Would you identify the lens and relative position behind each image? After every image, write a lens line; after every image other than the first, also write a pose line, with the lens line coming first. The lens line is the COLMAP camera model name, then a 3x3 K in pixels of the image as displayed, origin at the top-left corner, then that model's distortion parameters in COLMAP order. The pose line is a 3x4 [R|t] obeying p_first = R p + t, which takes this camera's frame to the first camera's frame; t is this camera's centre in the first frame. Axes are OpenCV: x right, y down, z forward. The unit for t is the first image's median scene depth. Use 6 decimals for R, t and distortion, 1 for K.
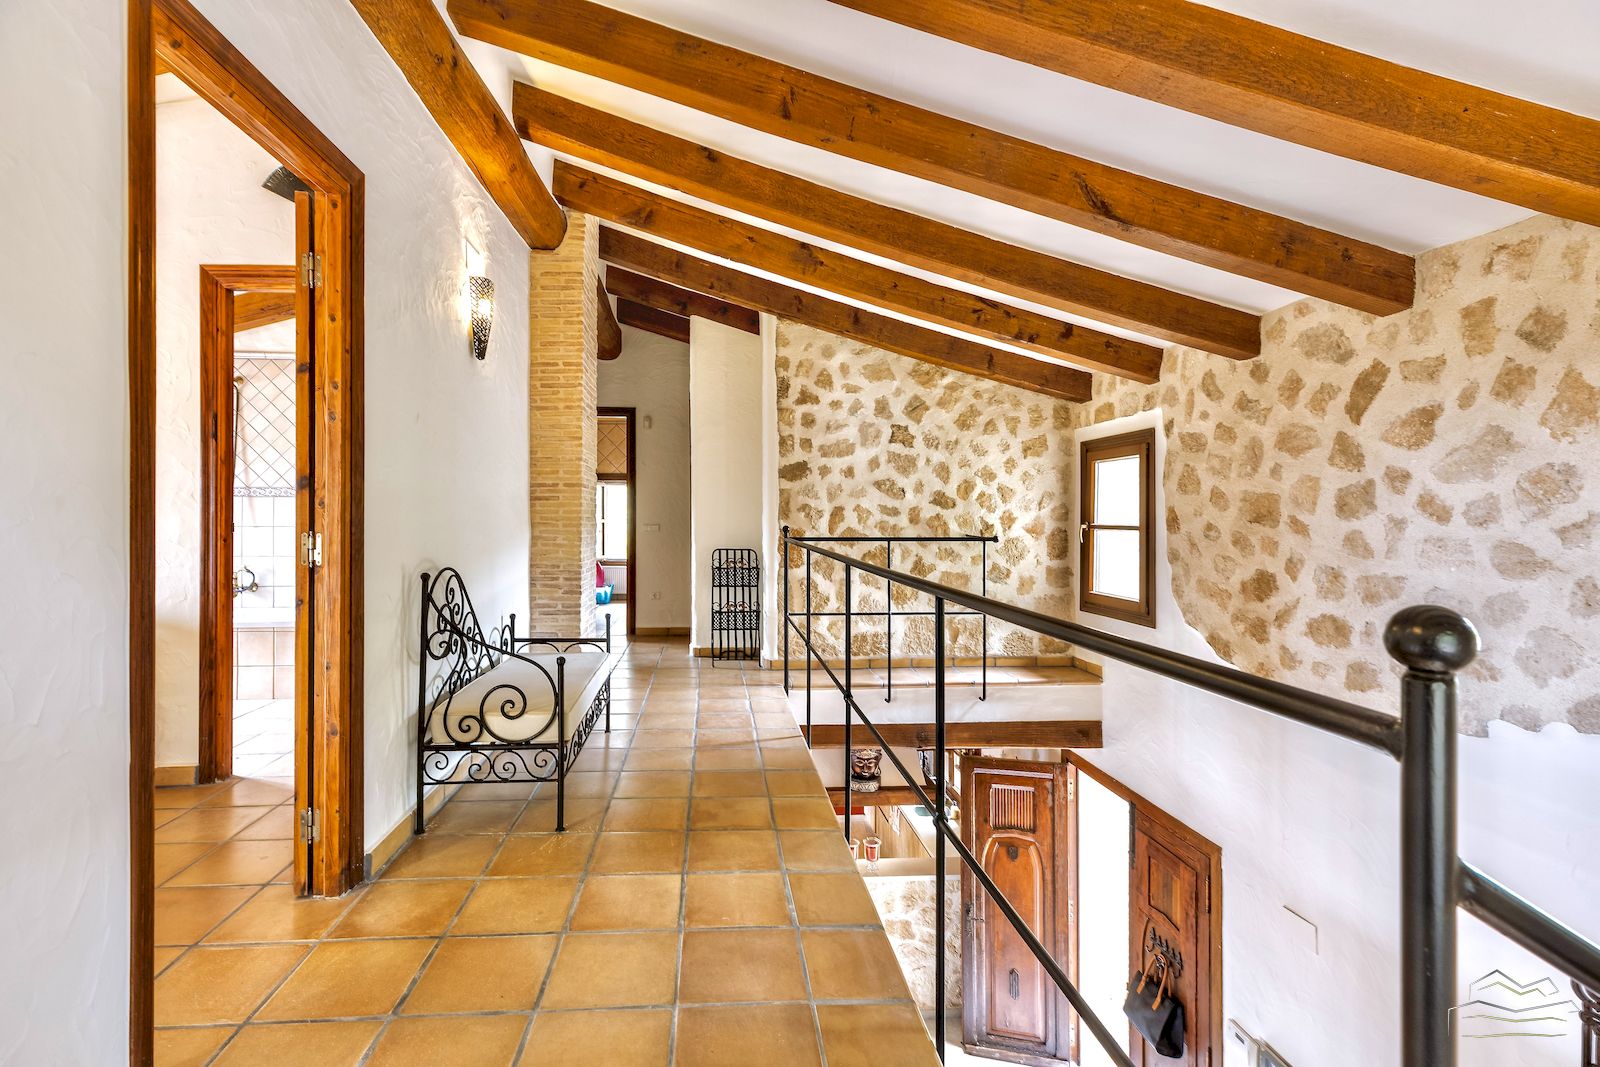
lens RADIAL K [[727.6, 0, 796.1], [0, 727.6, 535.0], [0, 0, 1]] dist [0.007230, -0.000013]
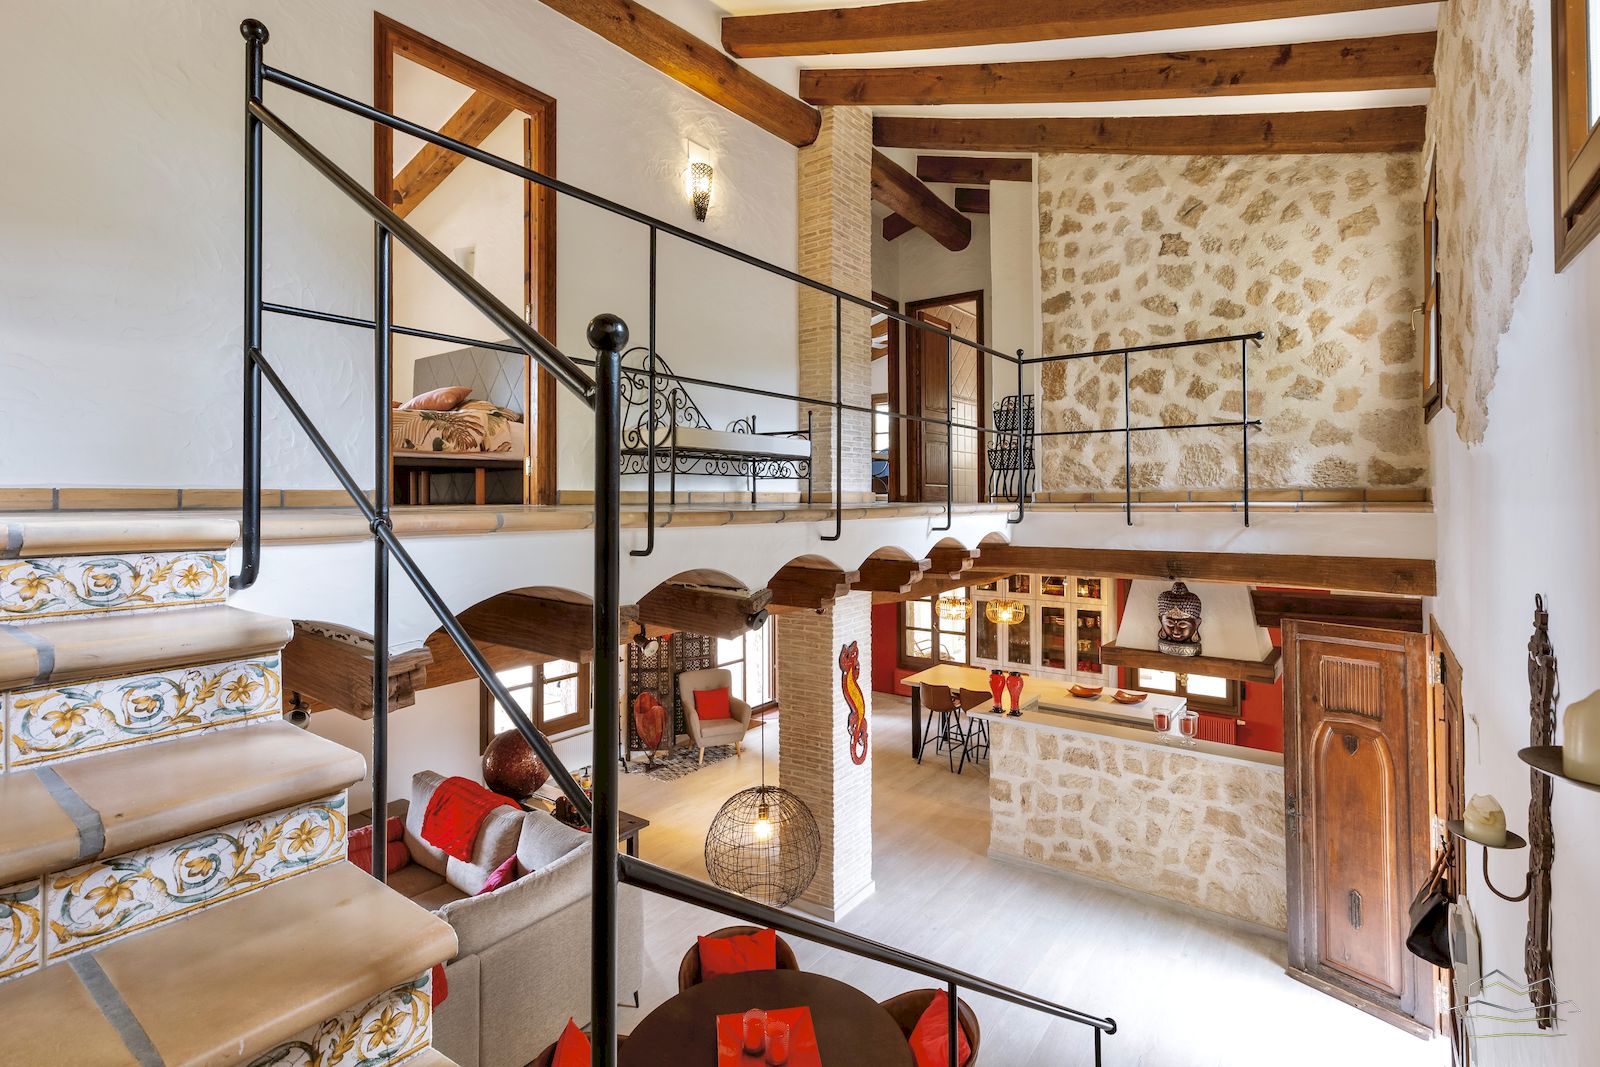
lens RADIAL K [[727.6, 0, 801.8], [0, 727.6, 472.3], [0, 0, 1]] dist [0.007230, -0.000013]
pose [[0.781906, -0.012054, -0.623279, 0.345471], [0.006045, 0.999913, -0.011755, 0.153943], [0.623366, 0.005423, 0.781911, 0.003657]]
